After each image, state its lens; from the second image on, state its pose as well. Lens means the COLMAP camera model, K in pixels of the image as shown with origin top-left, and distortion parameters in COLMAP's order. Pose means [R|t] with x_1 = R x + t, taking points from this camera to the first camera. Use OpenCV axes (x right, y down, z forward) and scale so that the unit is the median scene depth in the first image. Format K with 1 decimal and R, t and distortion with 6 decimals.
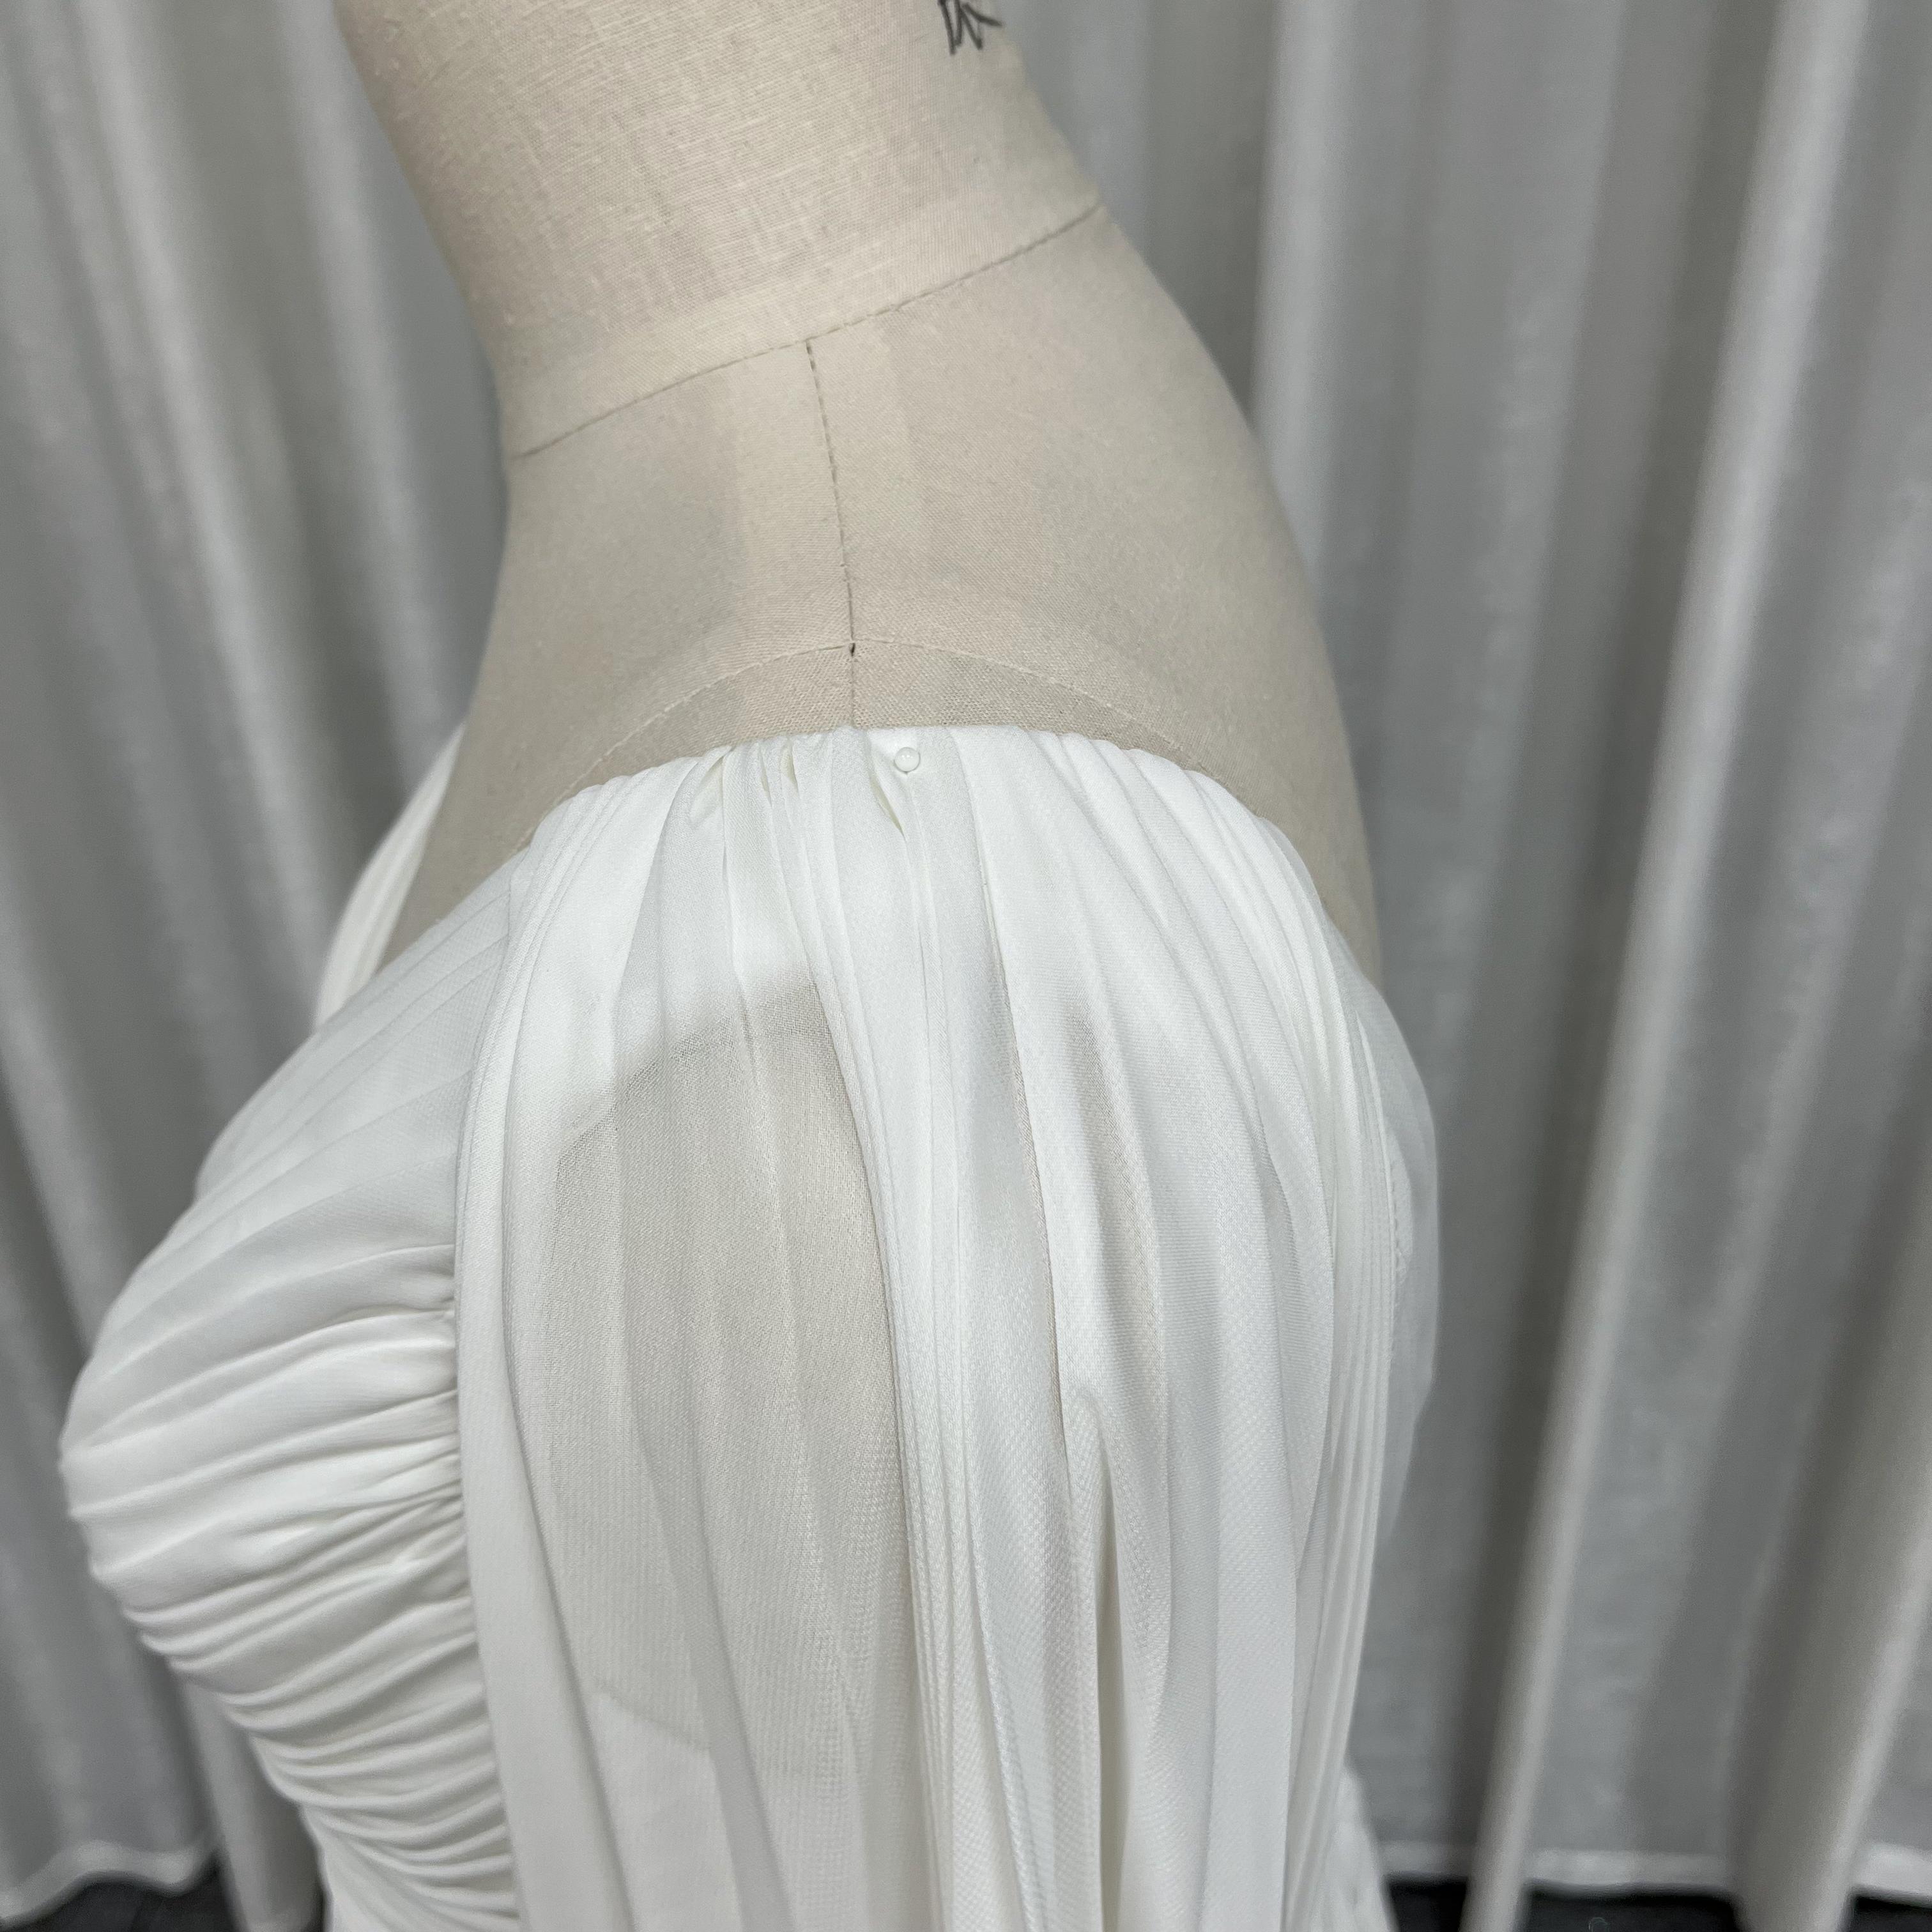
lens RADIAL K [[2005.5, 0, 973.9], [0, 2005.5, 961.1], [0, 0, 1]] dist [0.017292, 0.009837]
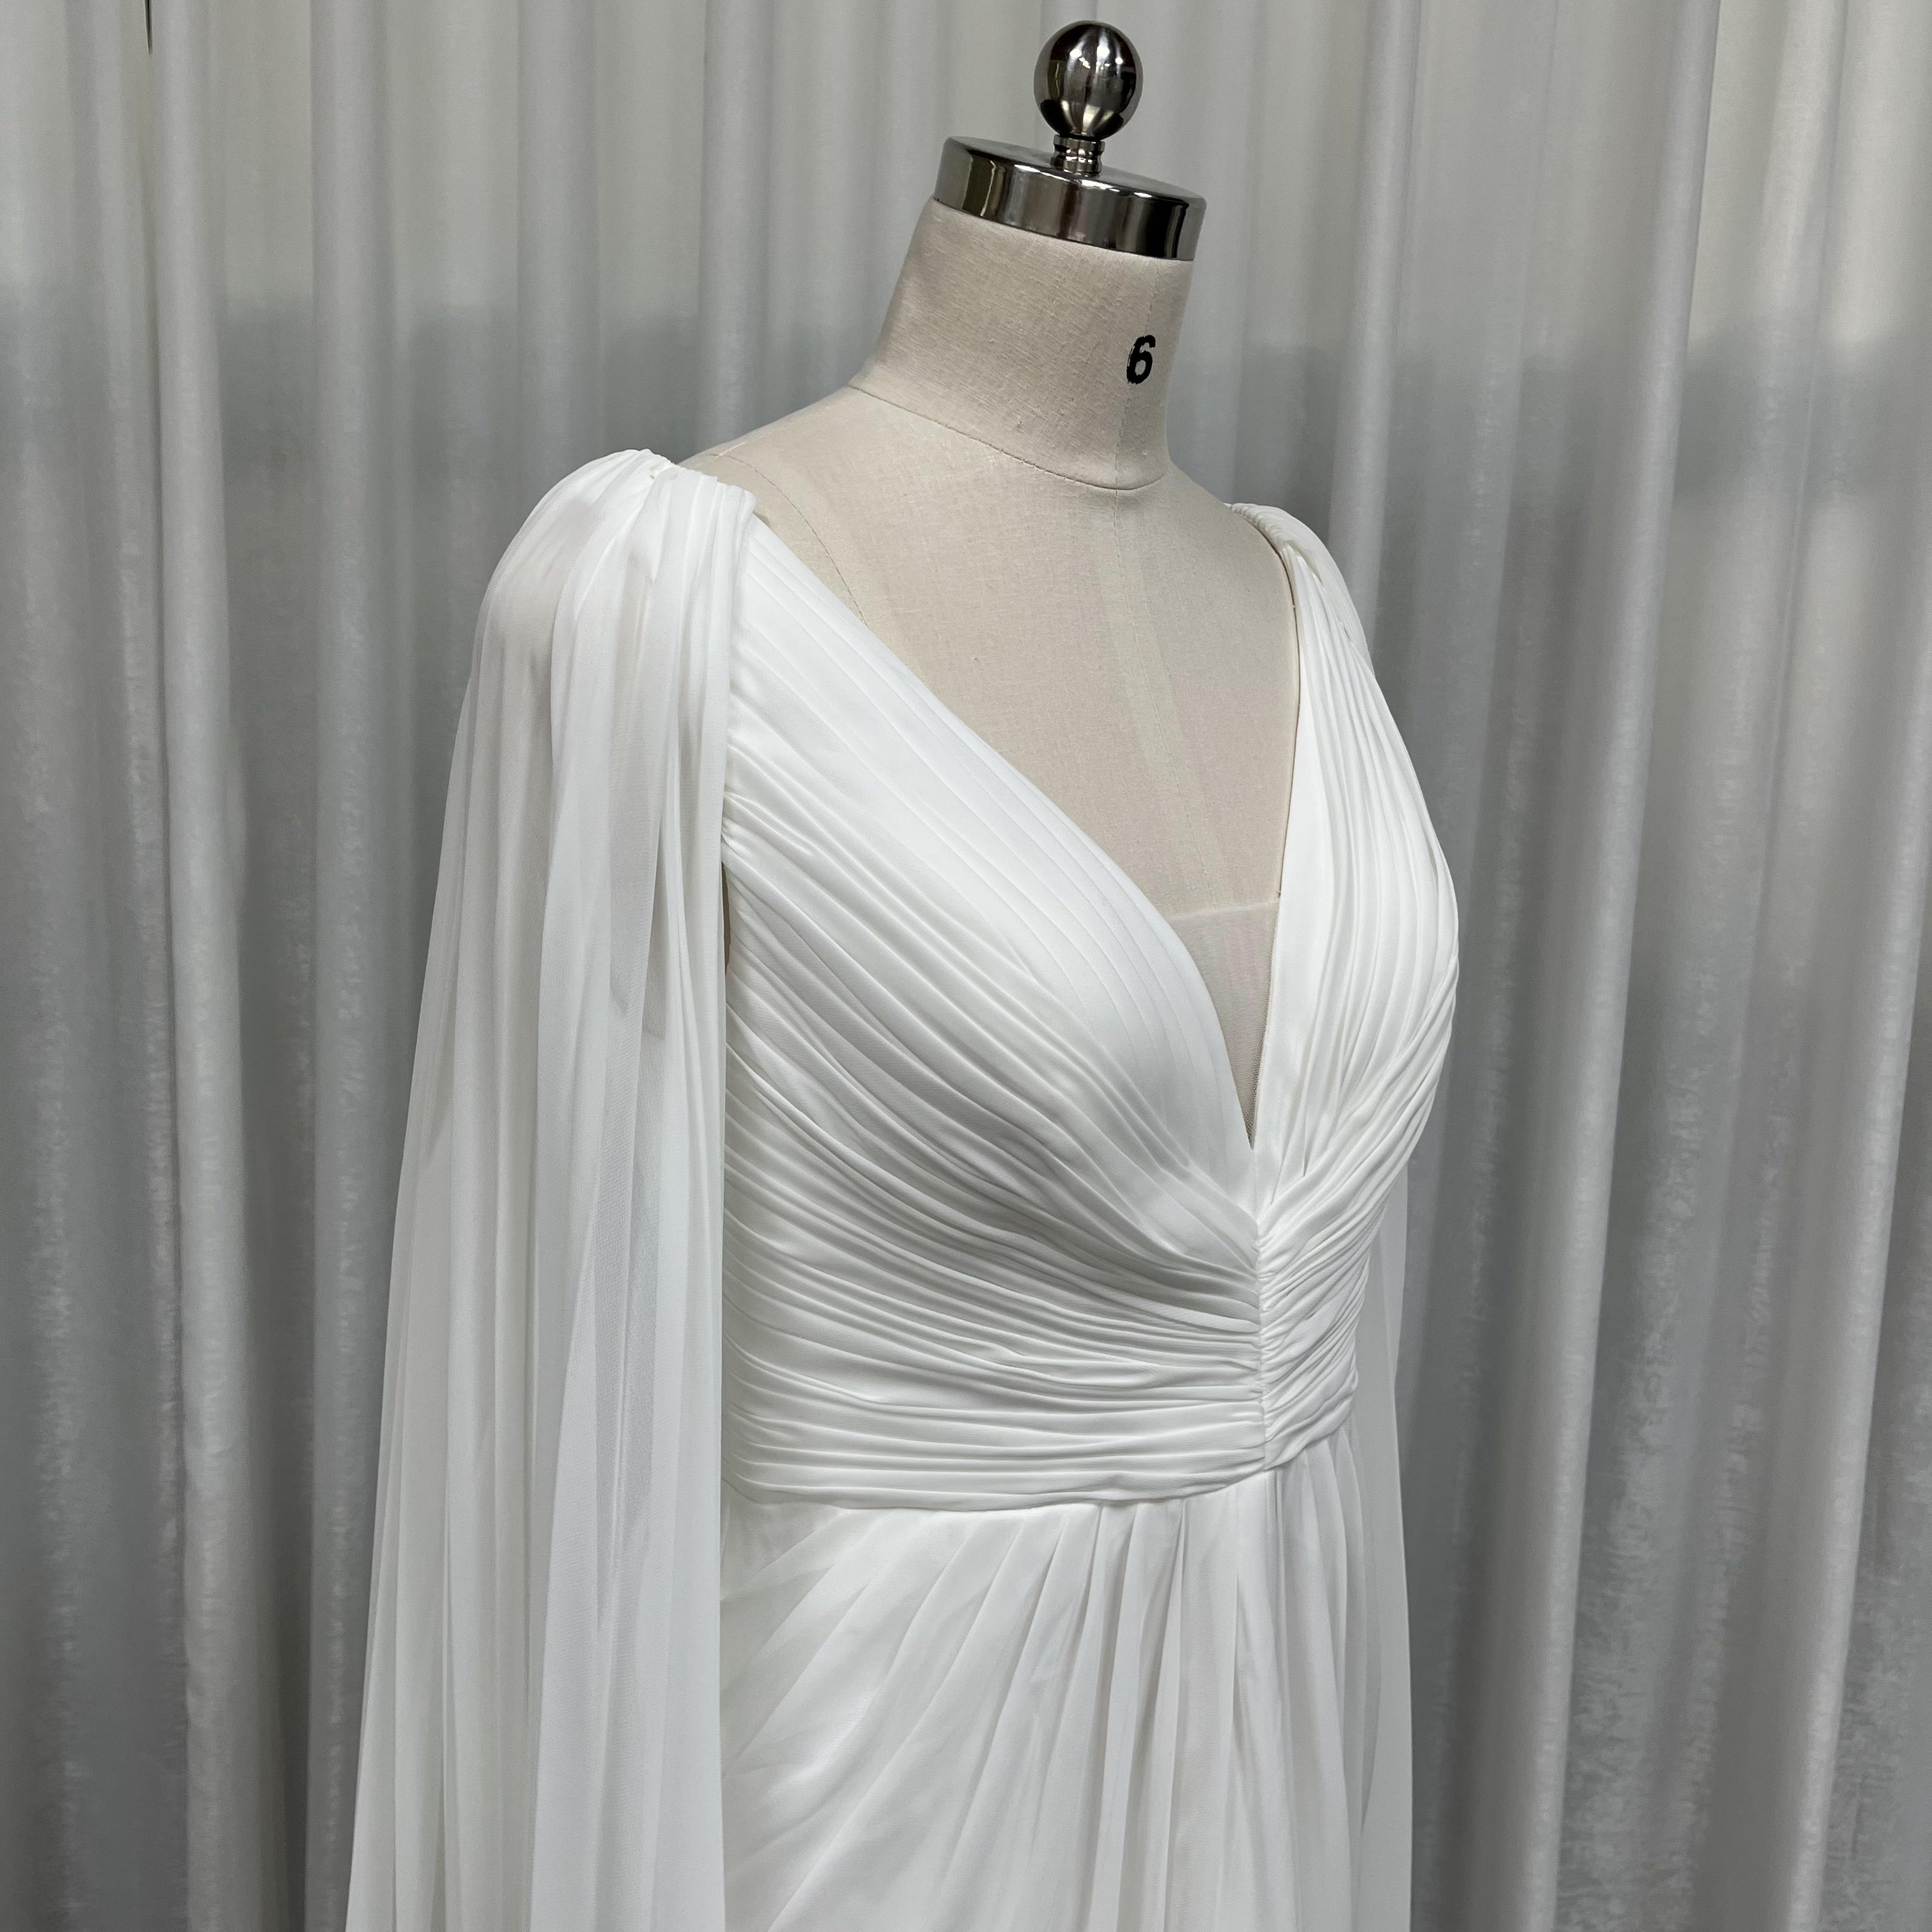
lens RADIAL K [[1971.0, 0, 983.4], [0, 1971.0, 956.2], [0, 0, 1]] dist [0.033945, -0.025331]
pose [[0.977572, 0.029684, 0.208501, -0.561769], [0.043640, 0.939978, -0.338432, 1.053050], [-0.206032, 0.339940, 0.917601, -0.844782]]
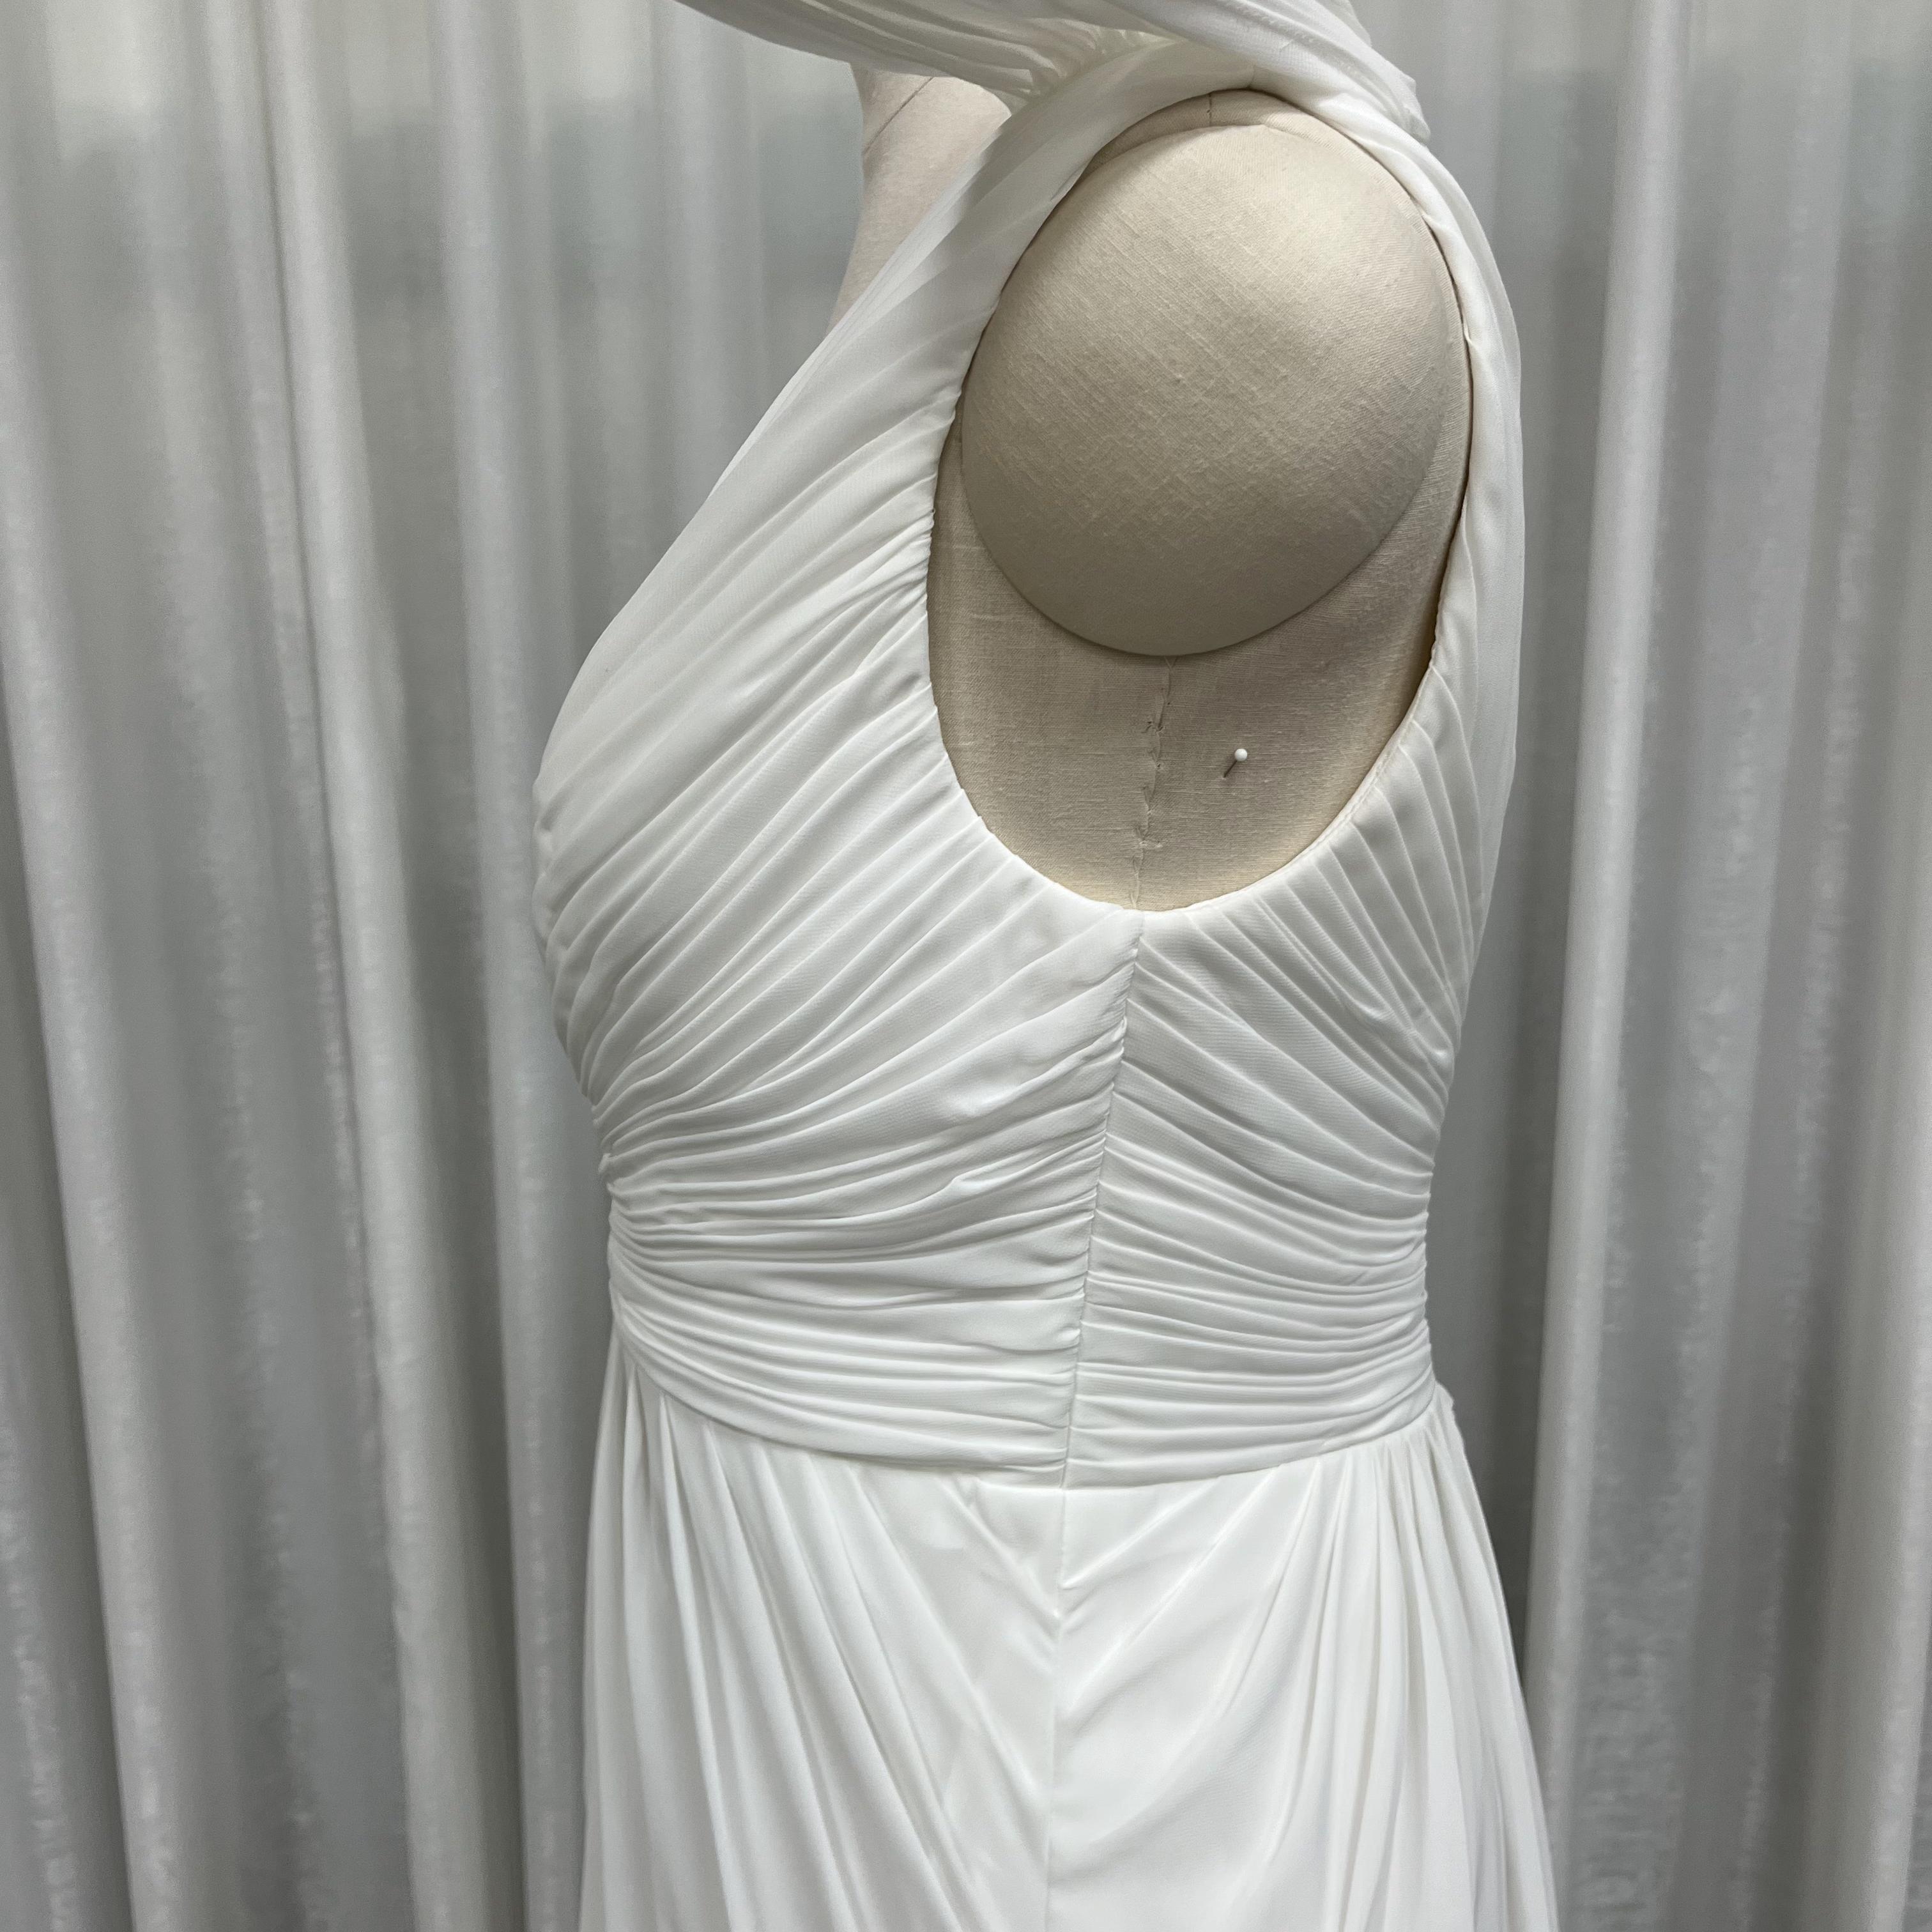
lens RADIAL K [[1971.0, 0, 983.4], [0, 1971.0, 956.2], [0, 0, 1]] dist [0.033945, -0.025331]
pose [[0.998101, -0.003250, 0.061512, -0.290331], [0.021206, 0.955691, -0.293607, 0.946922], [-0.057832, 0.294354, 0.953945, -0.324033]]
